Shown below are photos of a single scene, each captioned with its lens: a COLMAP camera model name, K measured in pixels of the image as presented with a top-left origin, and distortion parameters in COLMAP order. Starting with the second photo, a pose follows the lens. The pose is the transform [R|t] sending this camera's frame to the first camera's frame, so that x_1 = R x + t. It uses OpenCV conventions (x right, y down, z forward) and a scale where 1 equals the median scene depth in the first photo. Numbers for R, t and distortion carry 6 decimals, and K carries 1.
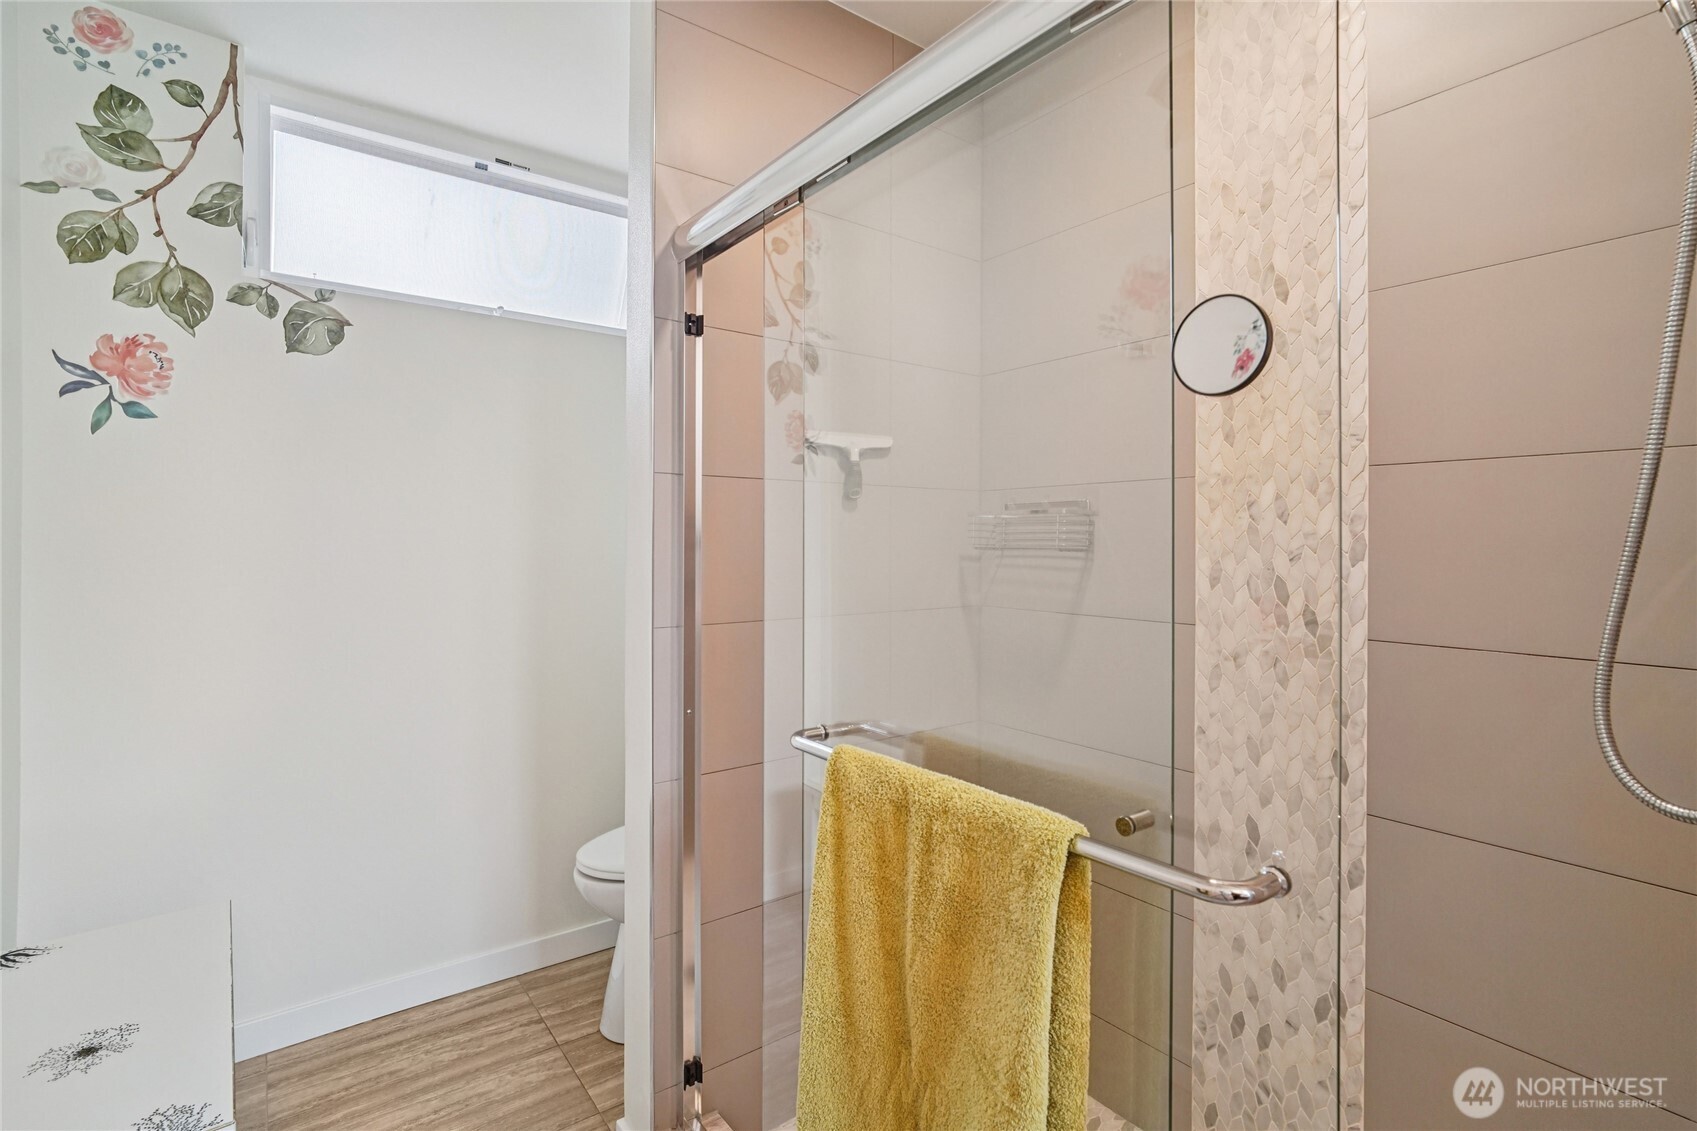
lens RADIAL K [[801.3, 0, 862.2], [0, 801.3, 556.7], [0, 0, 1]] dist [-0.016323, 0.011009]
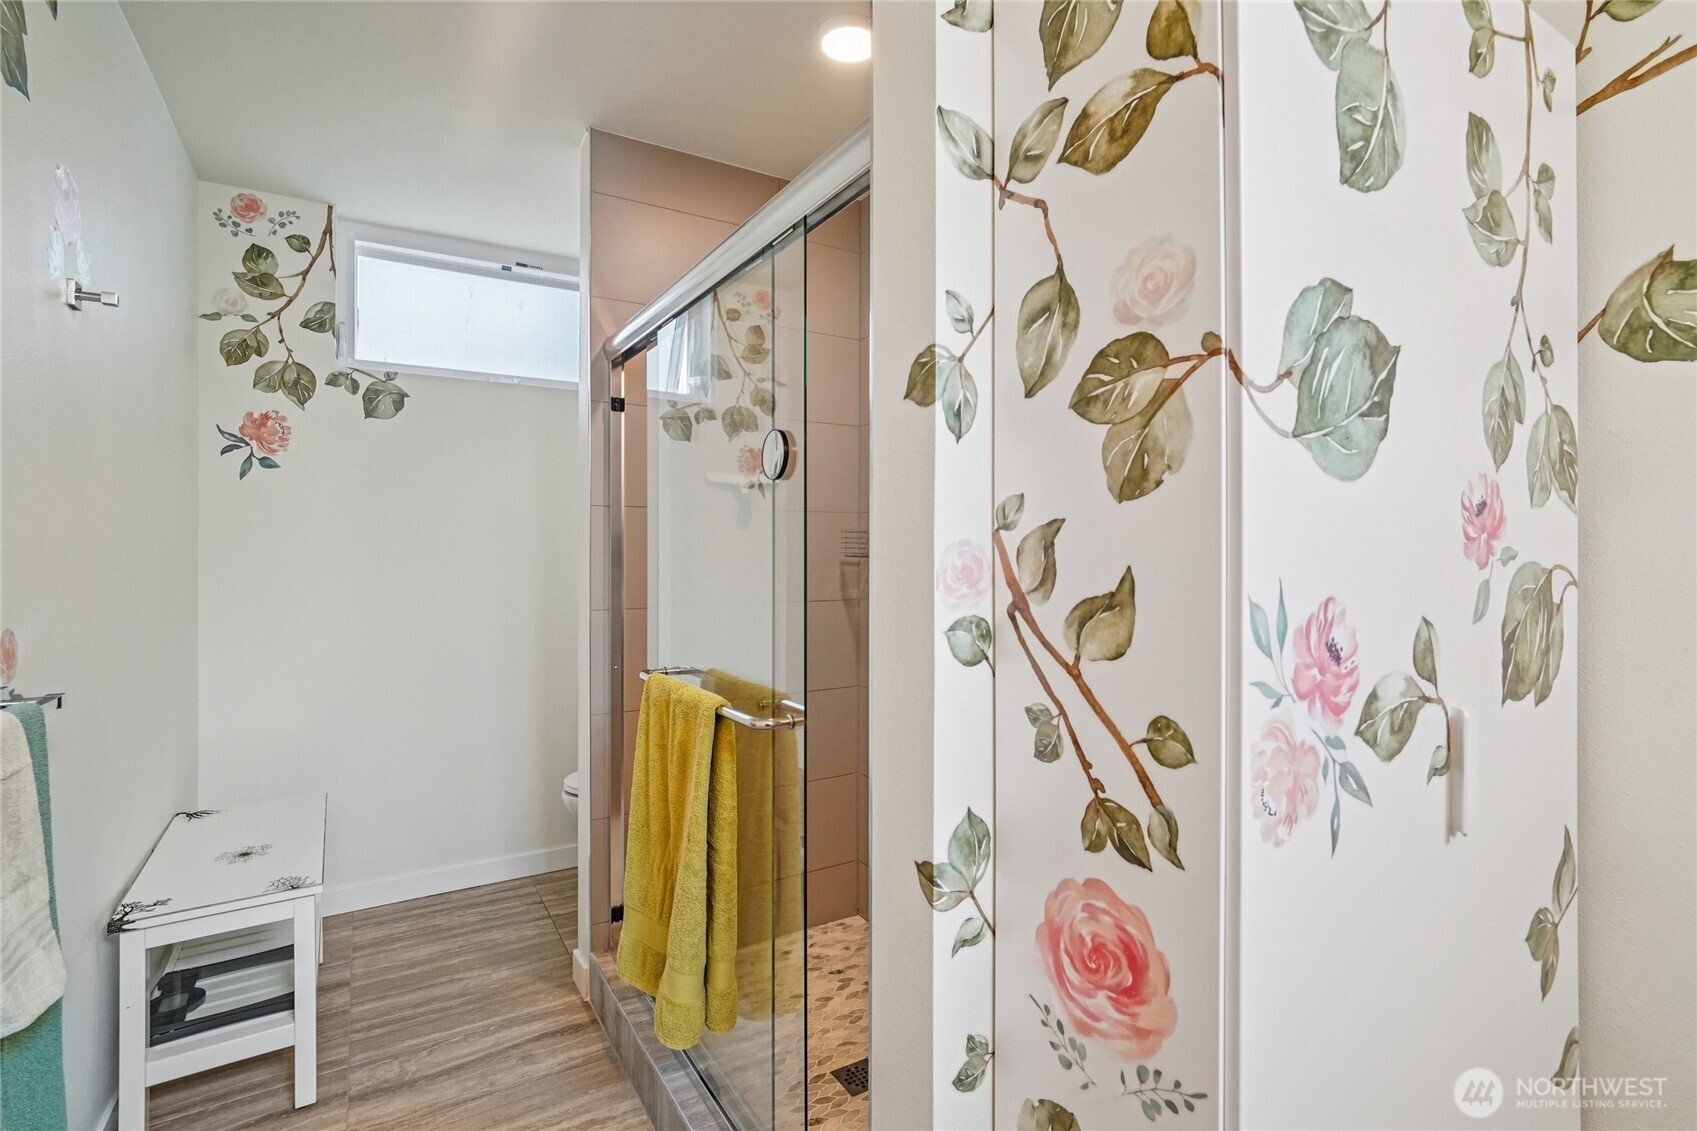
lens RADIAL K [[801.3, 0, 861.2], [0, 801.3, 564.9], [0, 0, 1]] dist [-0.016323, 0.011009]
pose [[0.995369, 0.000033, -0.096128, 0.313122], [0.000207, 0.999997, 0.002481, 0.001436], [0.096128, -0.002489, 0.995366, -0.350344]]
